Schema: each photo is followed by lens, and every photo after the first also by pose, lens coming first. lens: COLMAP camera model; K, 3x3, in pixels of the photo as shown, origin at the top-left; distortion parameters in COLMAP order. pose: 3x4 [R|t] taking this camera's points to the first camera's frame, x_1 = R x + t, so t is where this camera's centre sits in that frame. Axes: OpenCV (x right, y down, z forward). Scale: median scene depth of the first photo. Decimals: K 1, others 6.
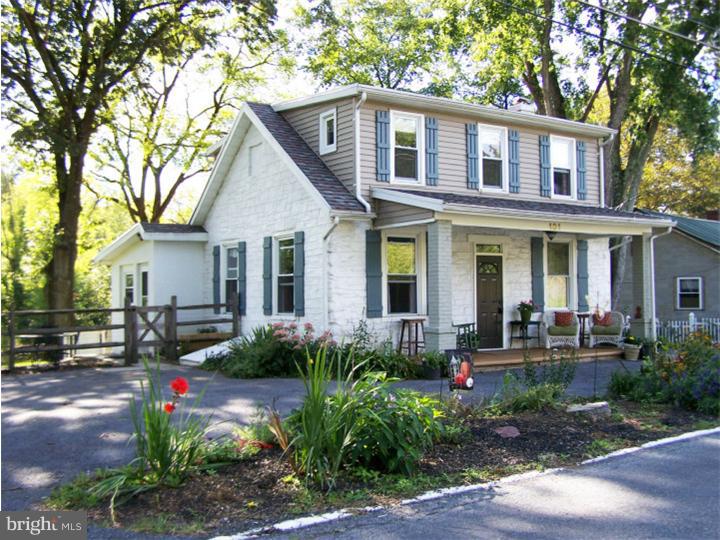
lens RADIAL K [[839.1, 0, 360.0], [0, 839.1, 270.0], [0, 0, 1]] dist [-0.011477, -0.019539]
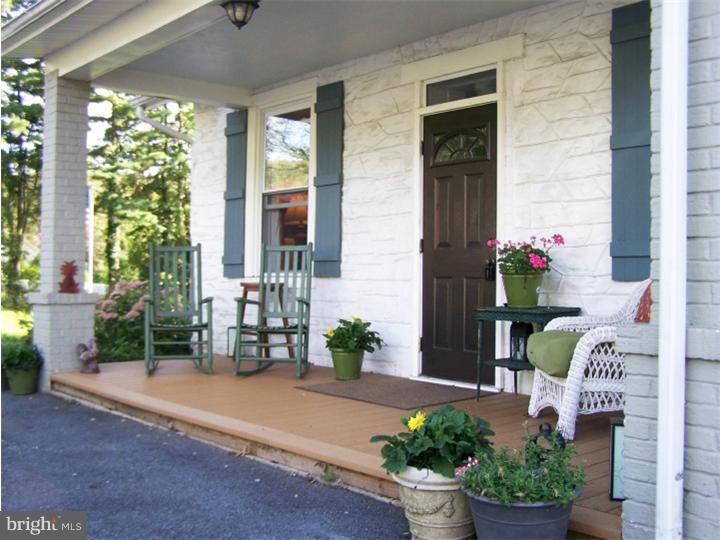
lens RADIAL K [[839.1, 0, 360.0], [0, 839.1, 270.0], [0, 0, 1]] dist [-0.011477, -0.019539]
pose [[0.039573, 0.020228, -0.999012, 0.487120], [0.022786, 0.999517, 0.021140, 0.040210], [0.998957, -0.023601, 0.039093, 0.912480]]
